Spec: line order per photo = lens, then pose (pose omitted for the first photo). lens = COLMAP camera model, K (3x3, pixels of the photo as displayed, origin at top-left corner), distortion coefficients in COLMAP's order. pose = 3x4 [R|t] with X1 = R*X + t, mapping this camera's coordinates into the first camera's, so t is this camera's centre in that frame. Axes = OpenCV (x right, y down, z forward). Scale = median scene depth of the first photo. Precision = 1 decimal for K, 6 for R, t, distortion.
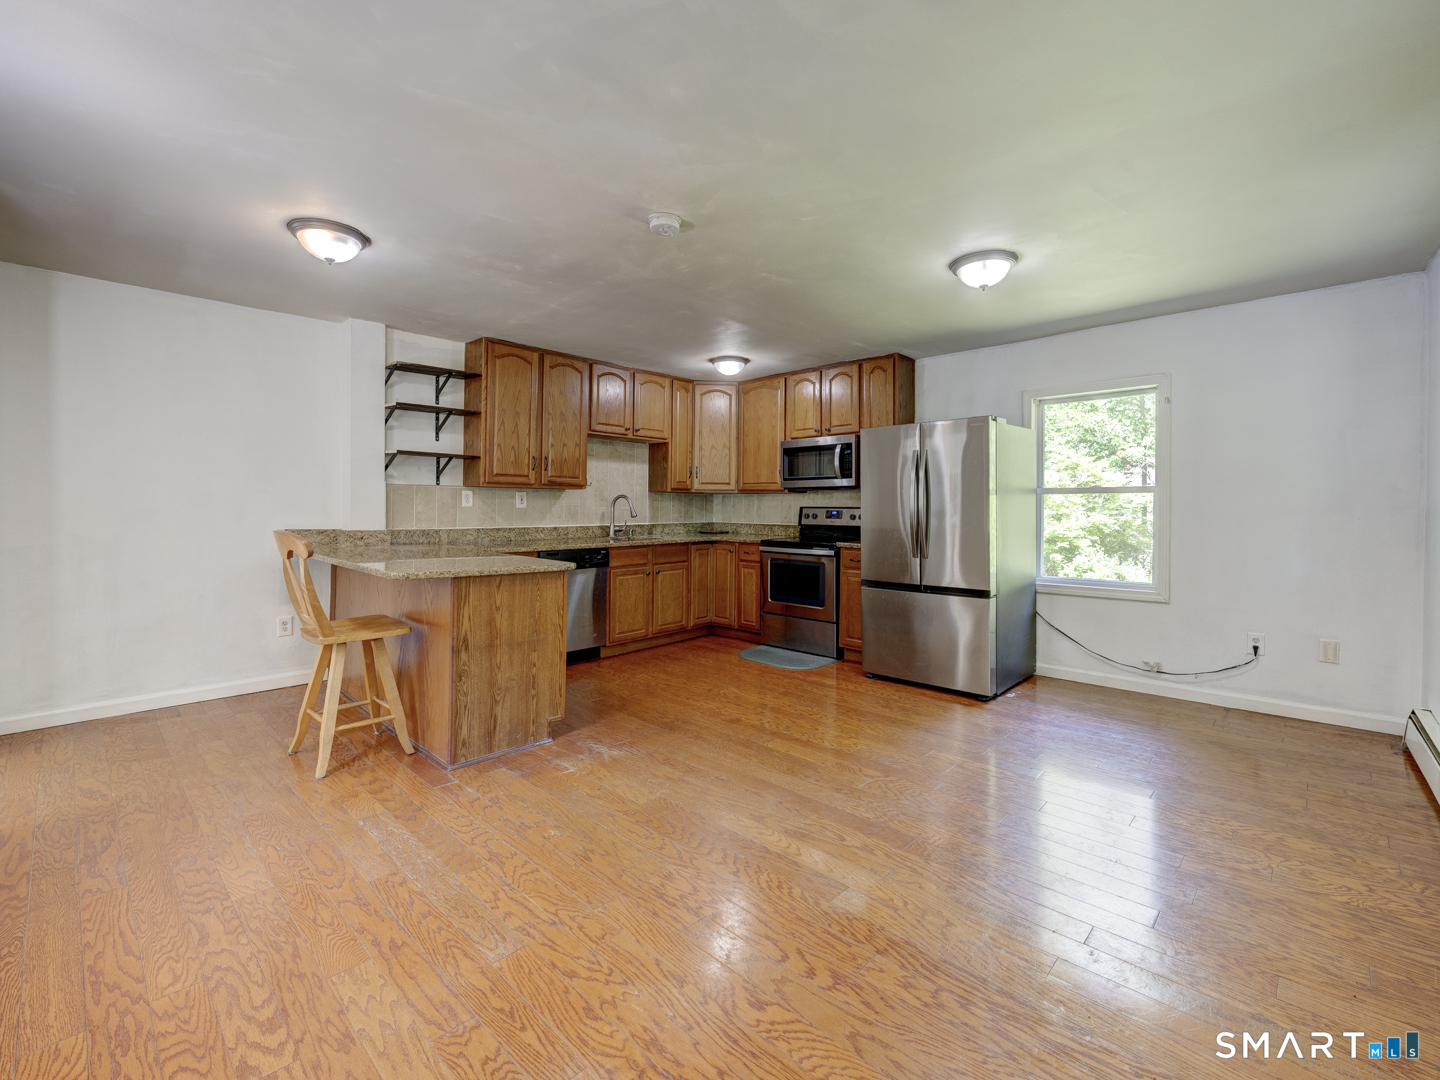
lens RADIAL K [[633.0, 0, 707.2], [0, 633.0, 507.6], [0, 0, 1]] dist [0.000669, 0.000488]
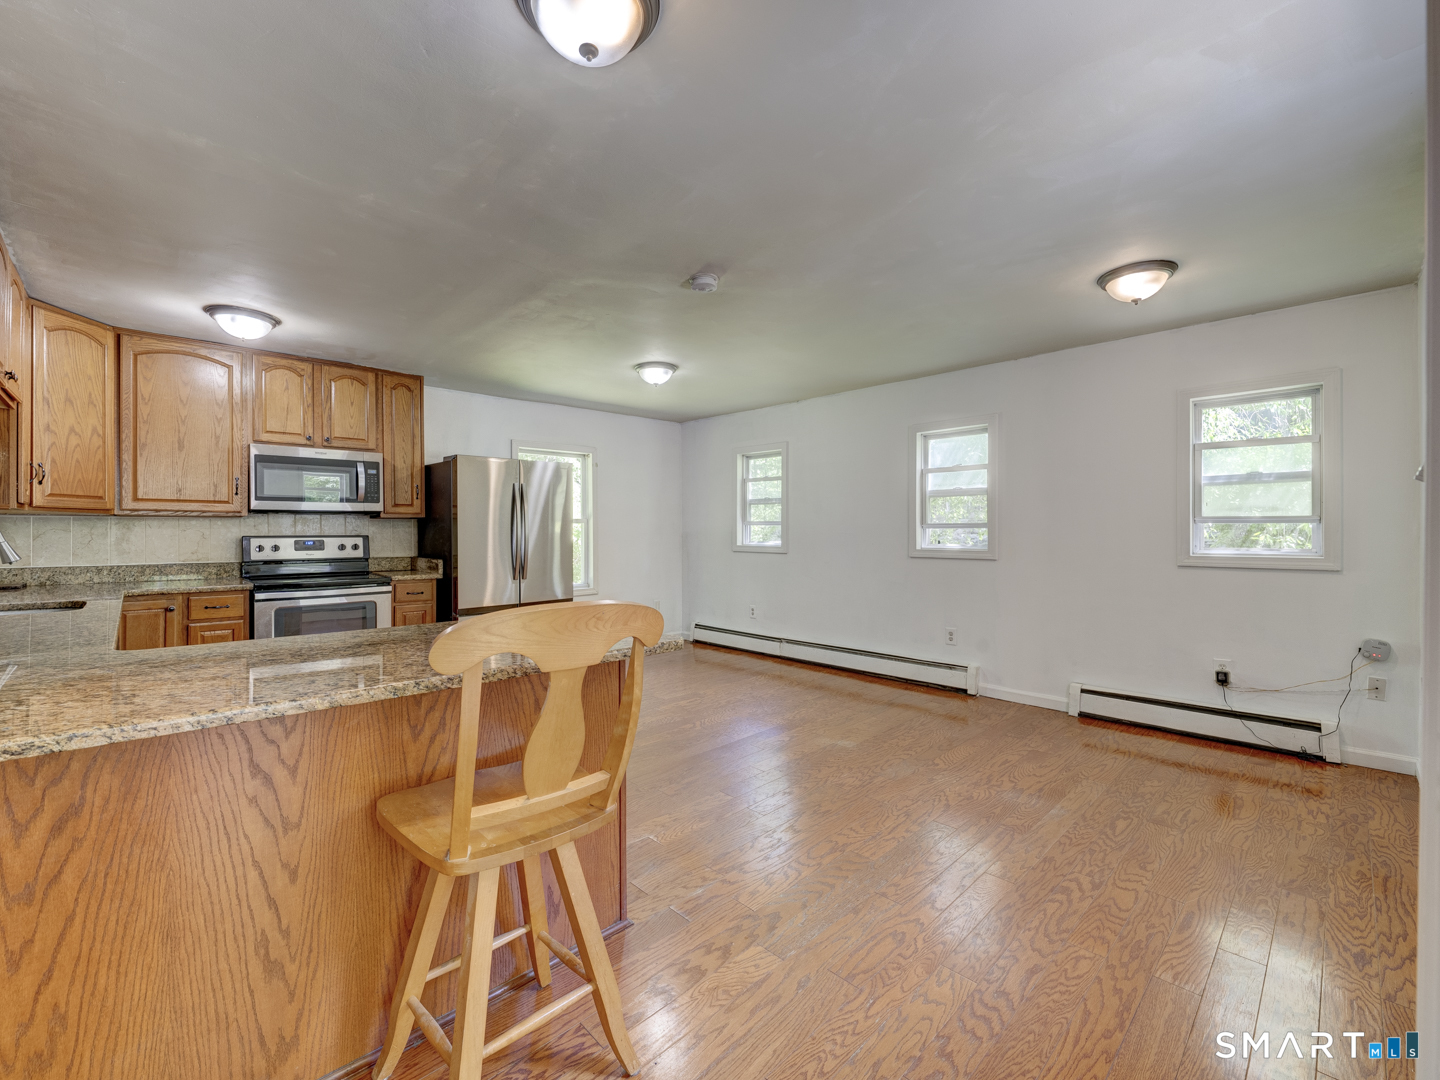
lens RADIAL K [[613.6, 0, 717.0], [0, 613.6, 532.3], [0, 0, 1]] dist [-0.004167, 0.000623]
pose [[0.029485, -0.007050, 0.999540, -0.634325], [0.006834, 0.999953, 0.006851, -0.008173], [-0.999542, 0.006629, 0.029532, 0.525569]]
